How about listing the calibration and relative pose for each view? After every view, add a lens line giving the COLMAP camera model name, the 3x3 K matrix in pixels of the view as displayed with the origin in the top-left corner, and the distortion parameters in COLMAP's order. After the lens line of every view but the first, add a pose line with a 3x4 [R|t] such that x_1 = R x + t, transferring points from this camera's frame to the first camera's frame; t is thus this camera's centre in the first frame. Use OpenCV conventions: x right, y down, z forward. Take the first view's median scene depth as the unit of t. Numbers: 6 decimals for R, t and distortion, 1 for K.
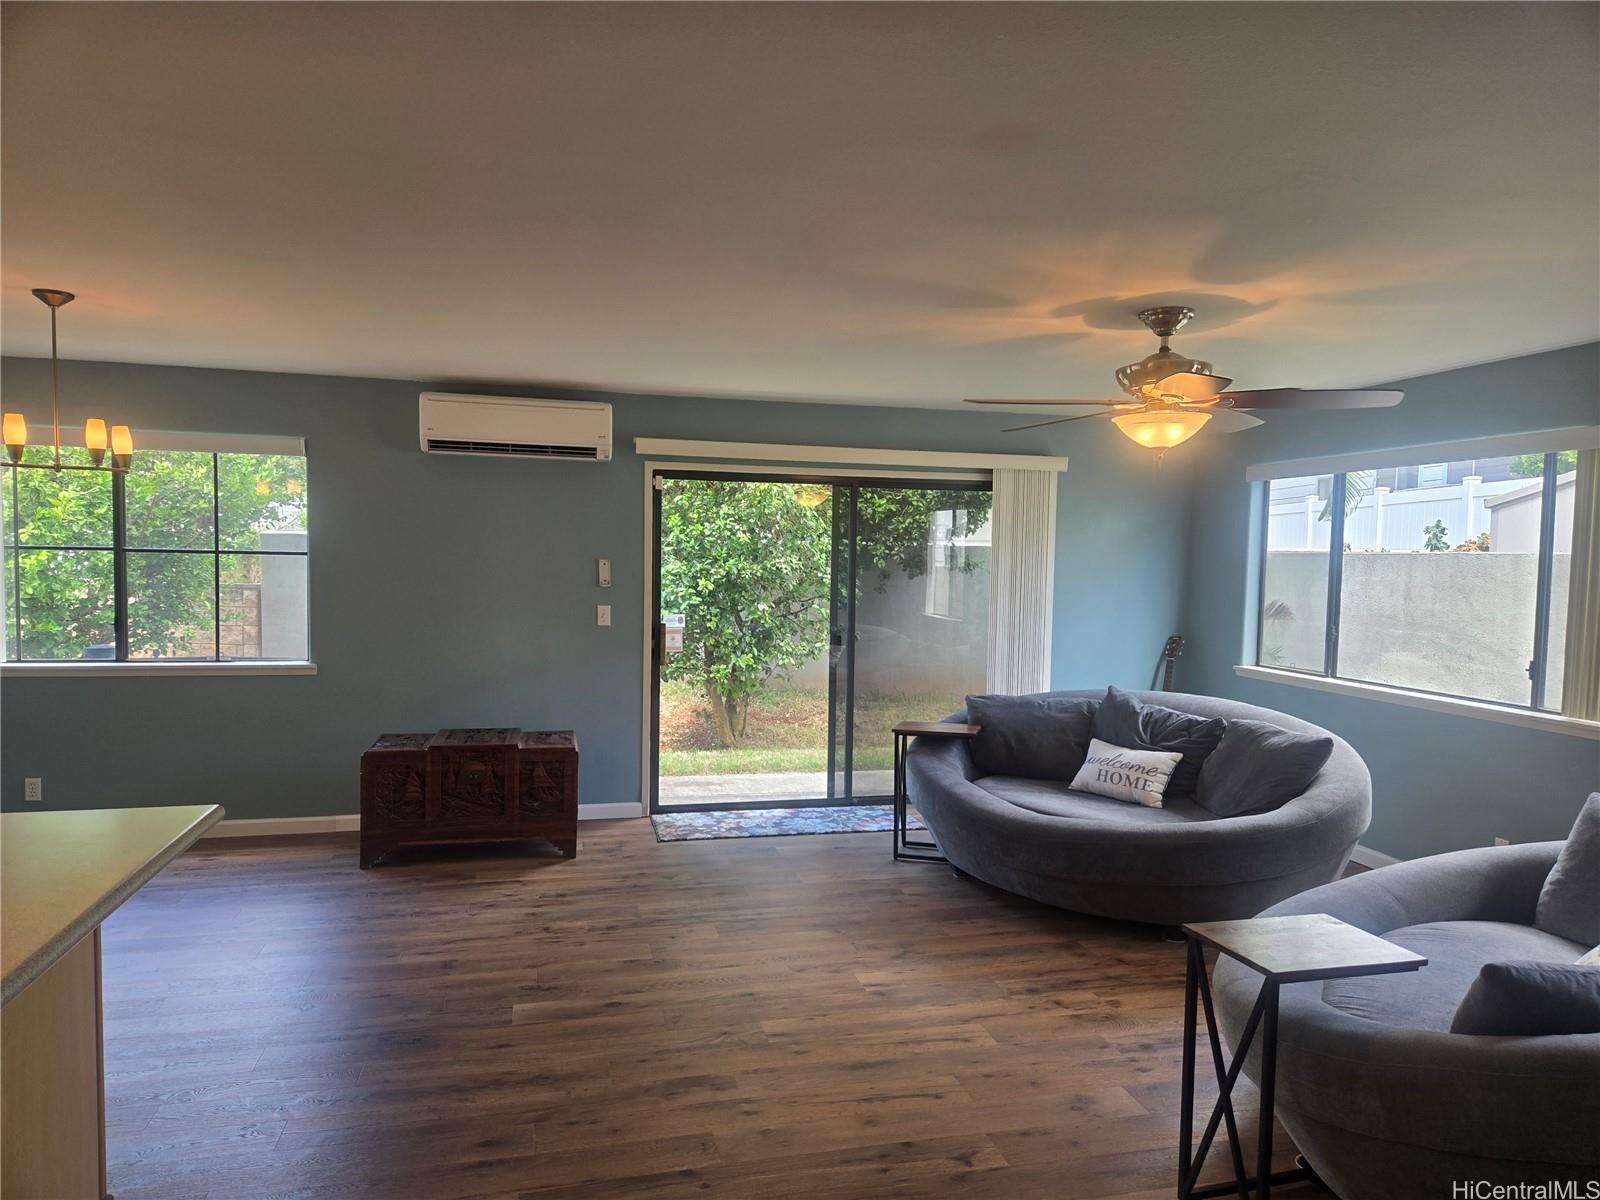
lens RADIAL K [[1089.2, 0, 800.0], [0, 1089.2, 600.0], [0, 0, 1]] dist [0.025567, 0.000086]
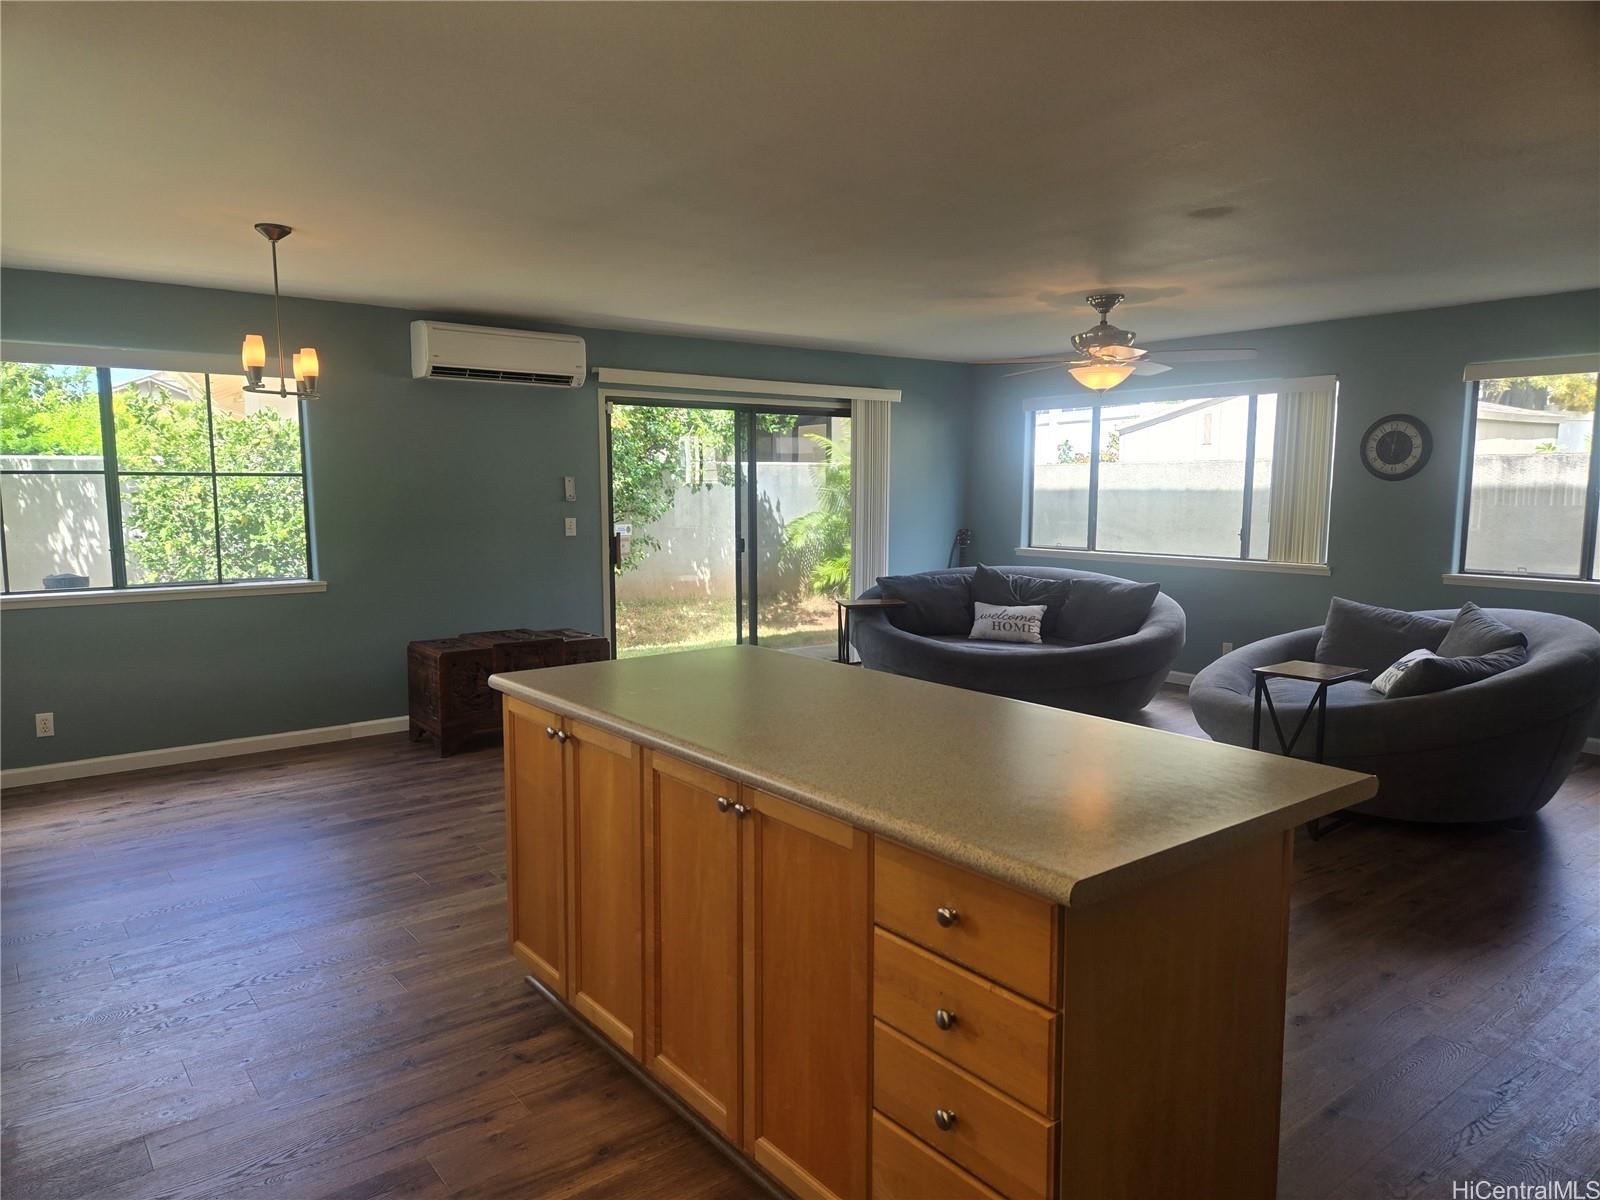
lens RADIAL K [[1089.2, 0, 800.0], [0, 1089.2, 600.0], [0, 0, 1]] dist [0.025567, 0.000086]
pose [[0.909562, -0.063834, 0.410637, -0.468690], [0.034650, 0.996341, 0.078132, 0.010567], [-0.414122, -0.056838, 0.908445, -0.136027]]
